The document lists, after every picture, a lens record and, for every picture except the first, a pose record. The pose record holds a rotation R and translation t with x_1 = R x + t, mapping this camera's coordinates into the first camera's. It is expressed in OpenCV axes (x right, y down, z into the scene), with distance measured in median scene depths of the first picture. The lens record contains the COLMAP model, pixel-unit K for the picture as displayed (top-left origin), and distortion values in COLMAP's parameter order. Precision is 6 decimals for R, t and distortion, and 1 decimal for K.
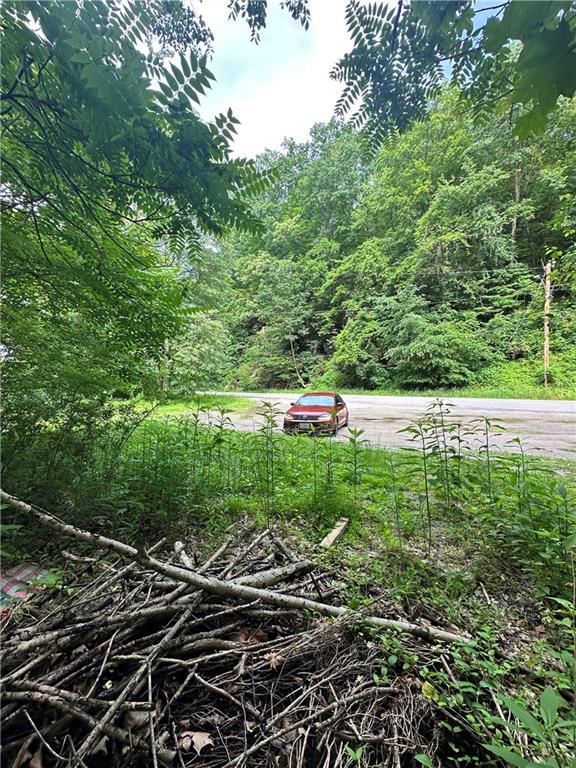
lens RADIAL K [[308.0, 0, 288.3], [0, 308.0, 380.0], [0, 0, 1]] dist [0.003839, -0.000157]
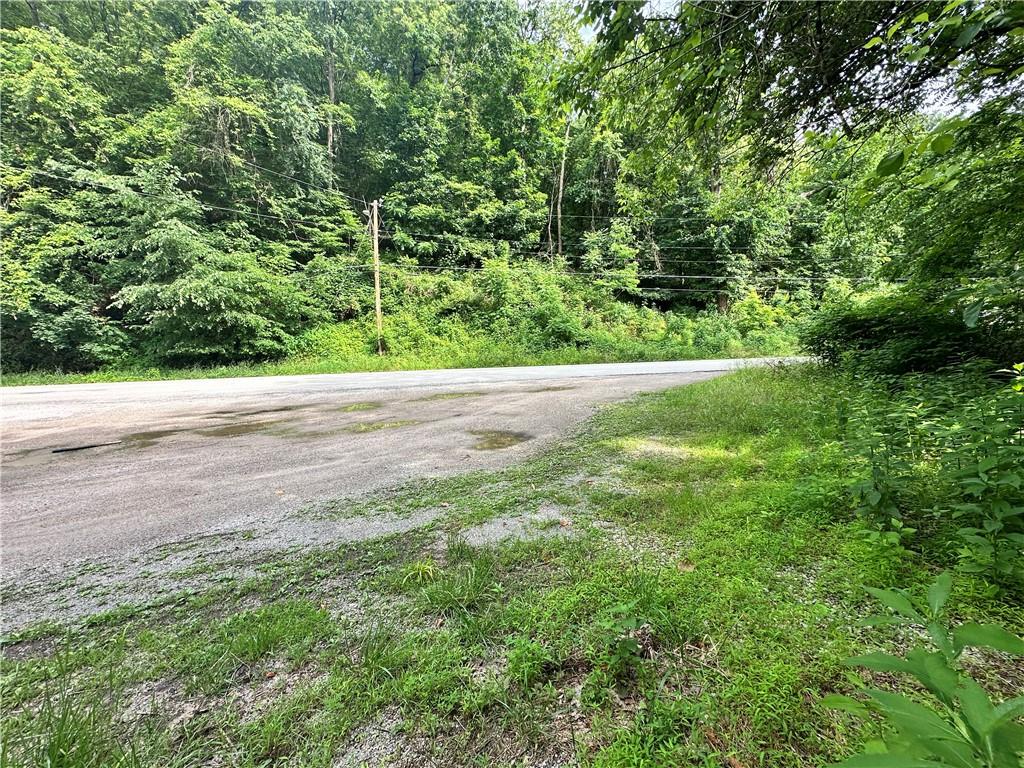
lens RADIAL K [[410.6, 0, 510.0], [0, 410.6, 384.2], [0, 0, 1]] dist [0.003839, -0.000157]
pose [[0.494045, -0.088688, 0.864901, 0.049988], [0.013416, 0.995443, 0.094410, -0.000070], [-0.869333, -0.035039, 0.492983, 0.140233]]
